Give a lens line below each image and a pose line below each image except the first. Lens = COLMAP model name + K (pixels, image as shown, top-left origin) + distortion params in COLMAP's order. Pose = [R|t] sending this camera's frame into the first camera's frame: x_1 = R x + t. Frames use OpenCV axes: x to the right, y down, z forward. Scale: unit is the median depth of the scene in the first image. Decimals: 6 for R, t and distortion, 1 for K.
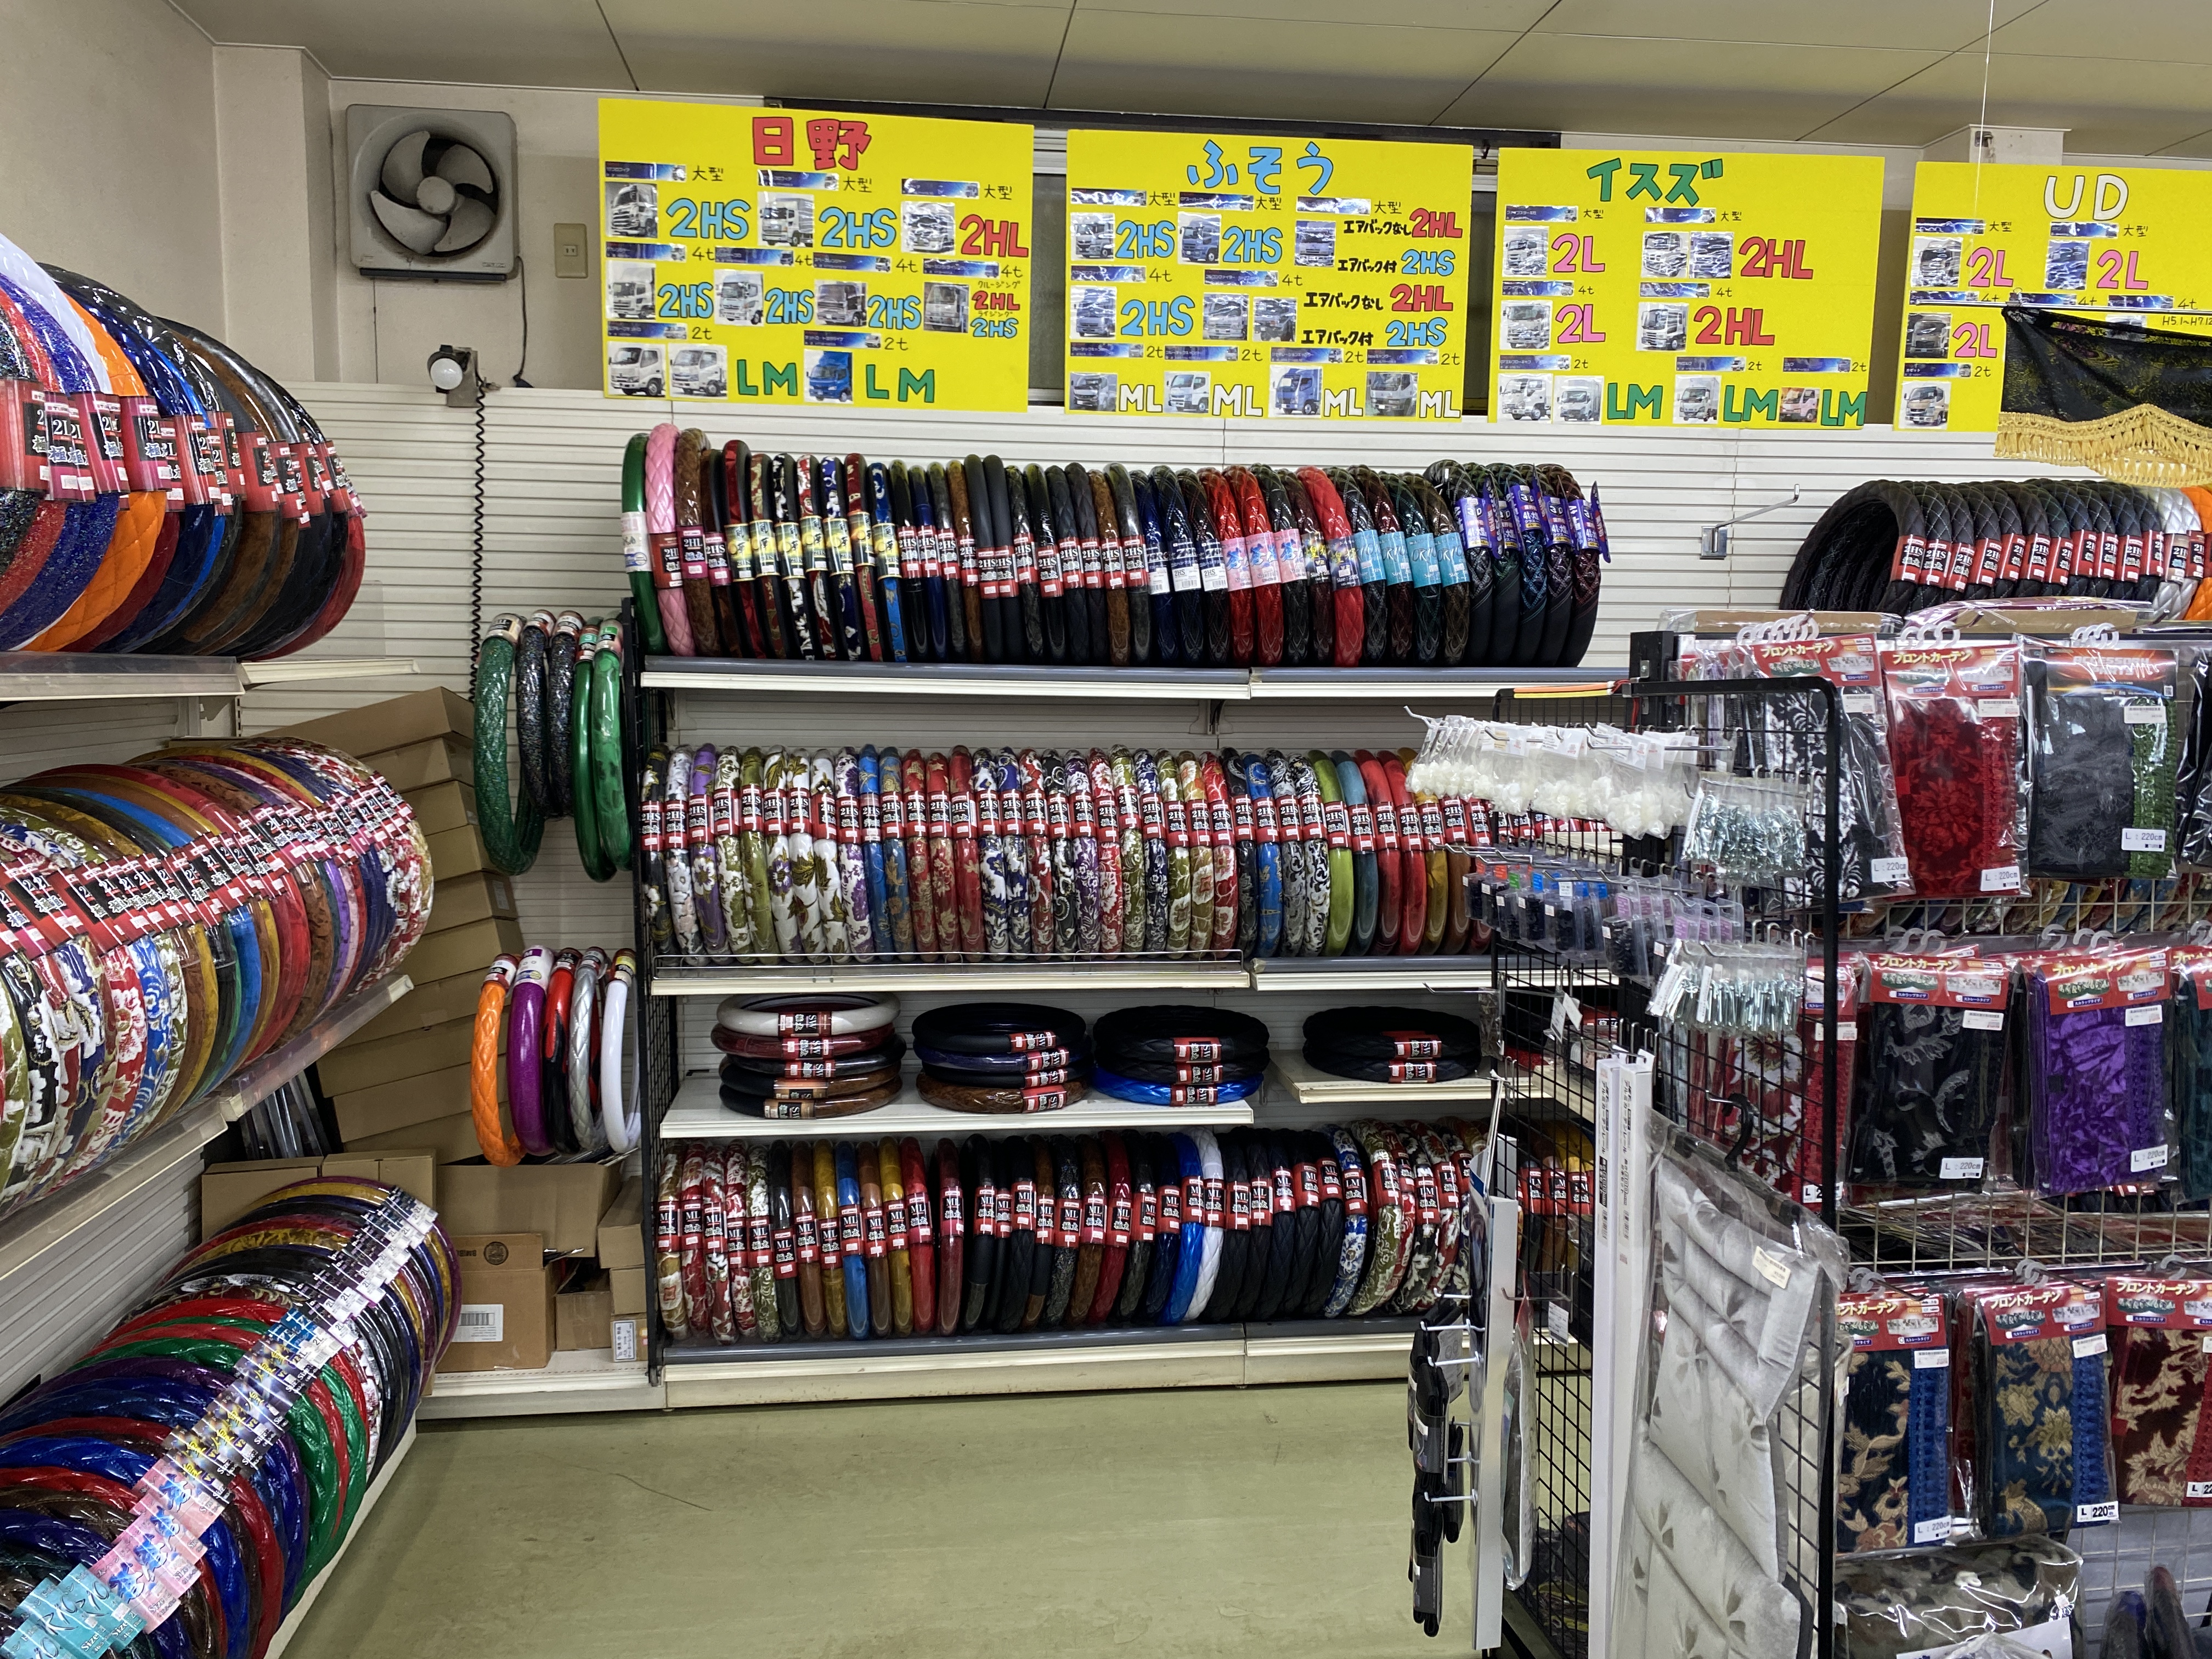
lens RADIAL K [[1674.5, 0, 1106.0], [0, 1674.5, 829.5], [0, 0, 1]] dist [0.004806, -0.050701]
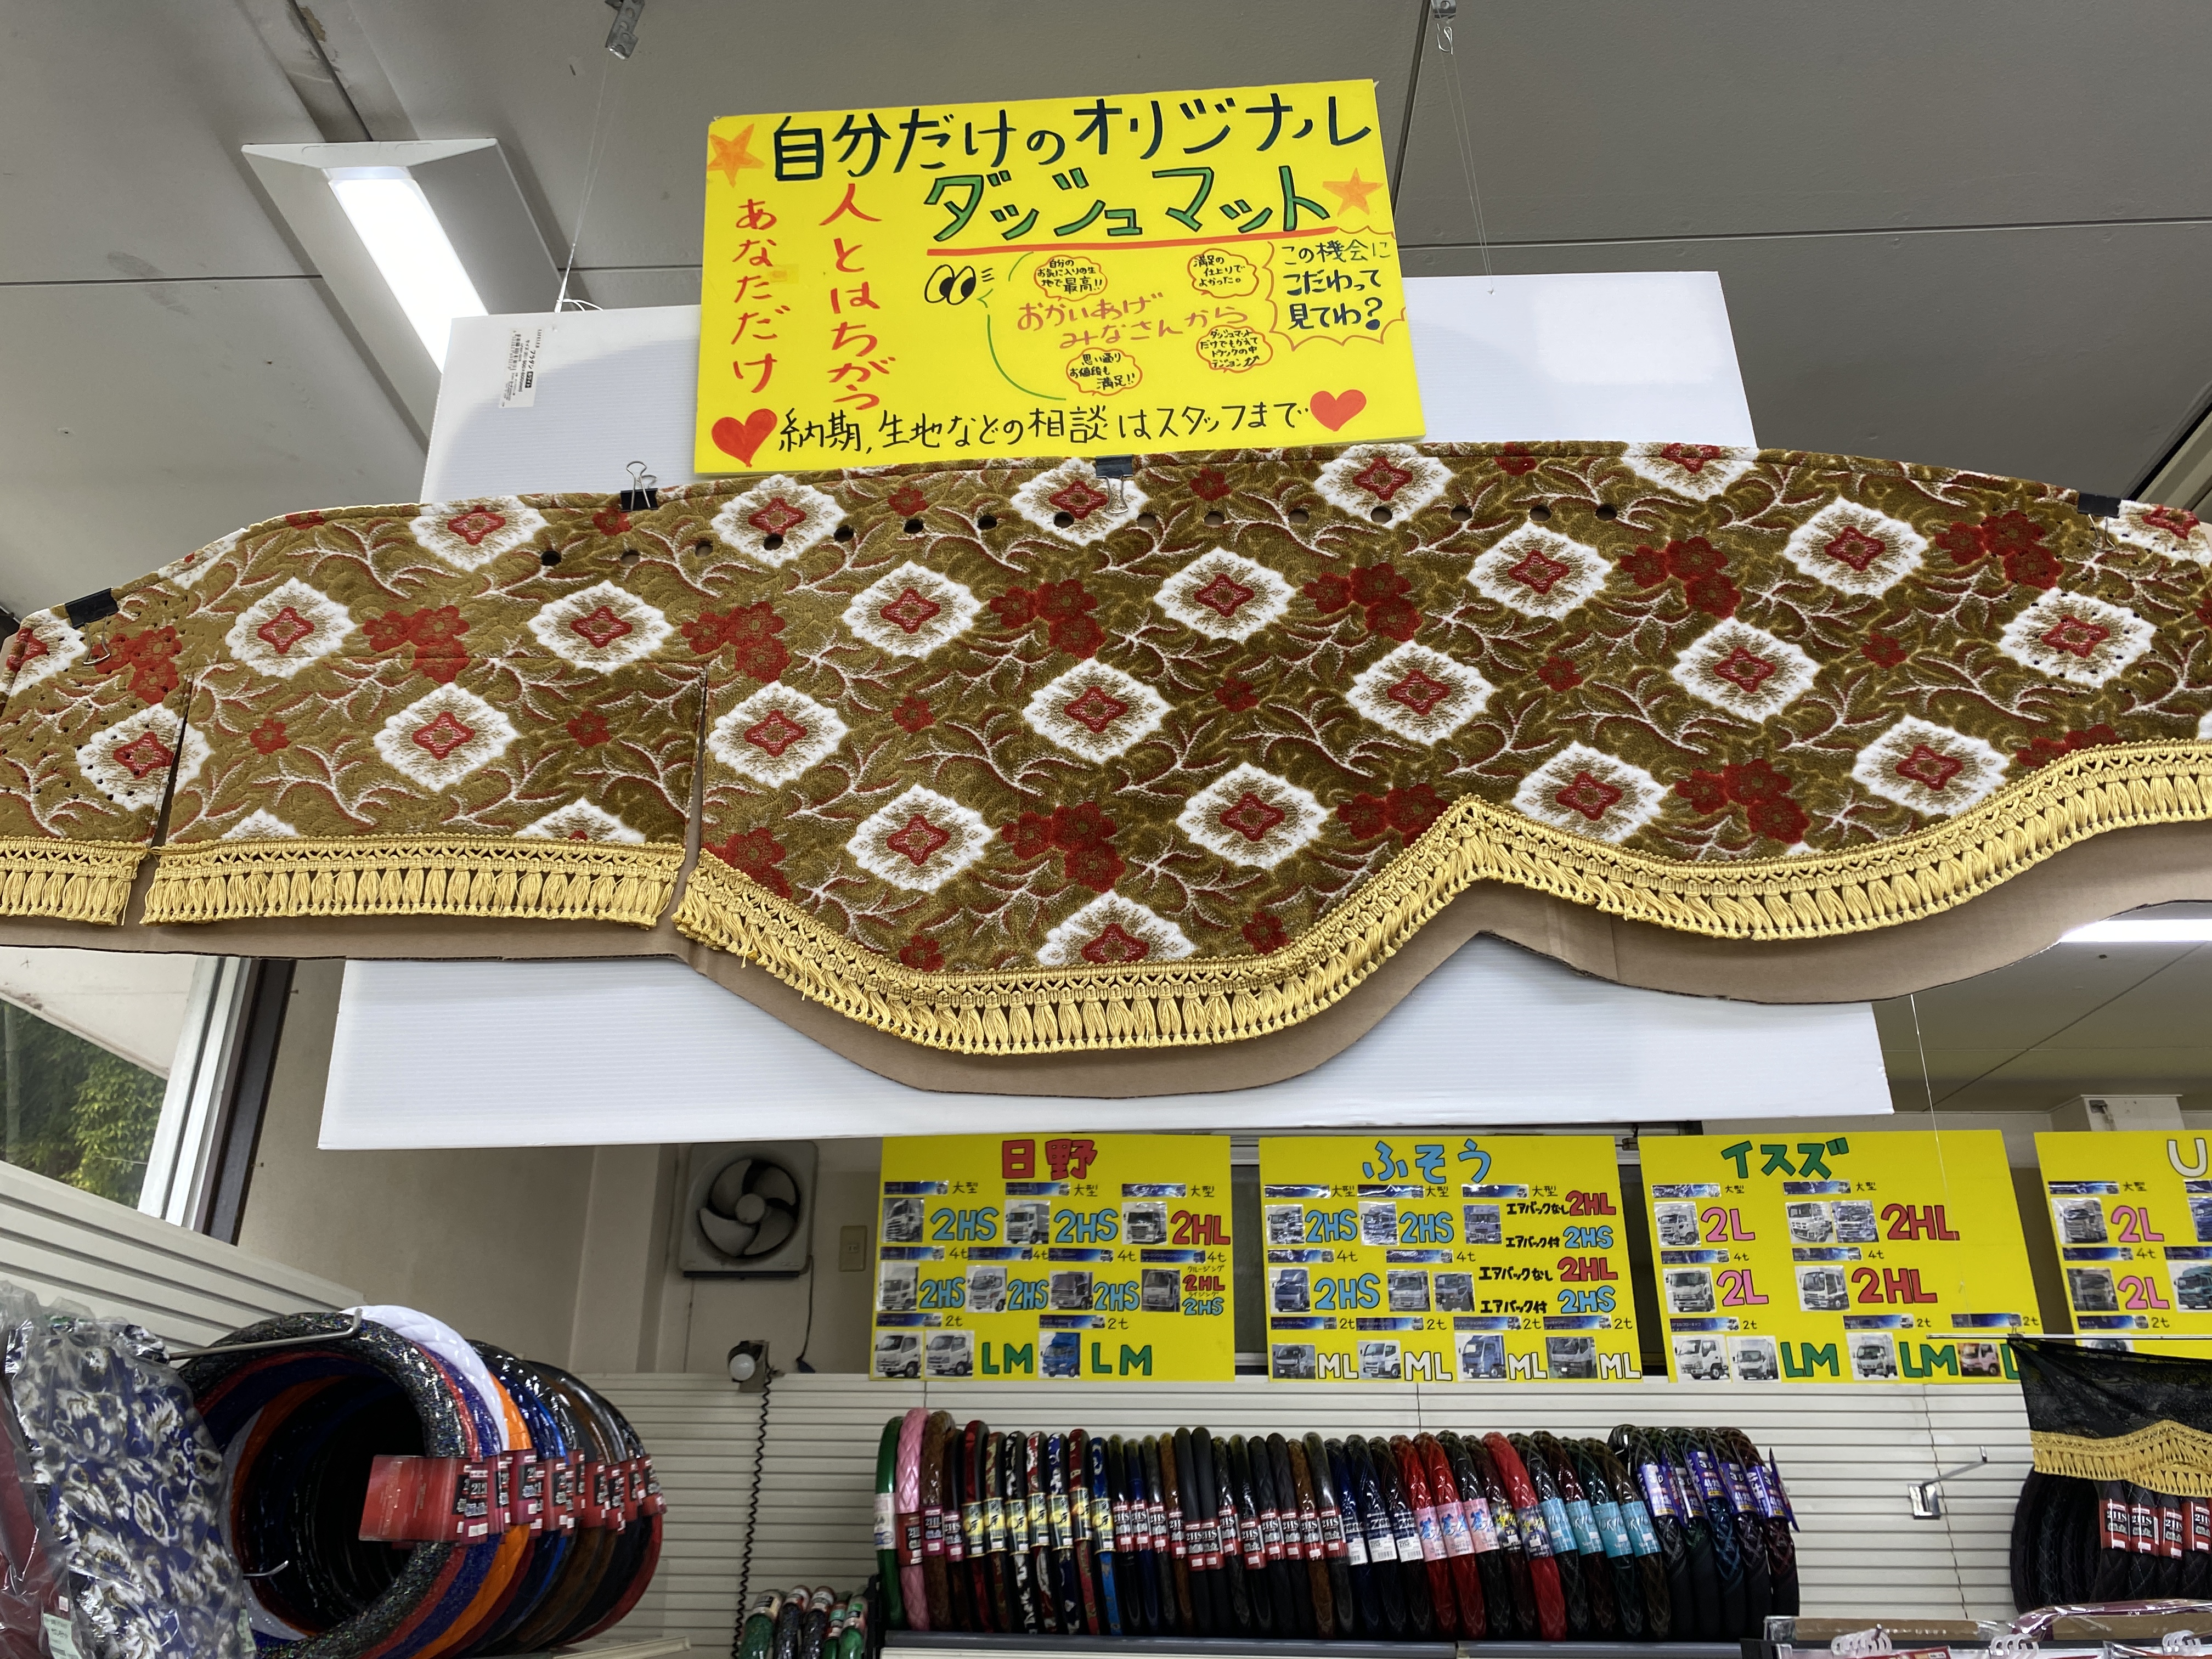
lens RADIAL K [[1663.4, 0, 1057.9], [0, 1663.4, 829.0], [0, 0, 1]] dist [0.014028, -0.021013]
pose [[0.982892, -0.075750, -0.167883, 0.054029], [-0.018381, 0.866615, -0.498639, -0.013210], [0.183262, 0.493195, 0.850397, -0.155621]]
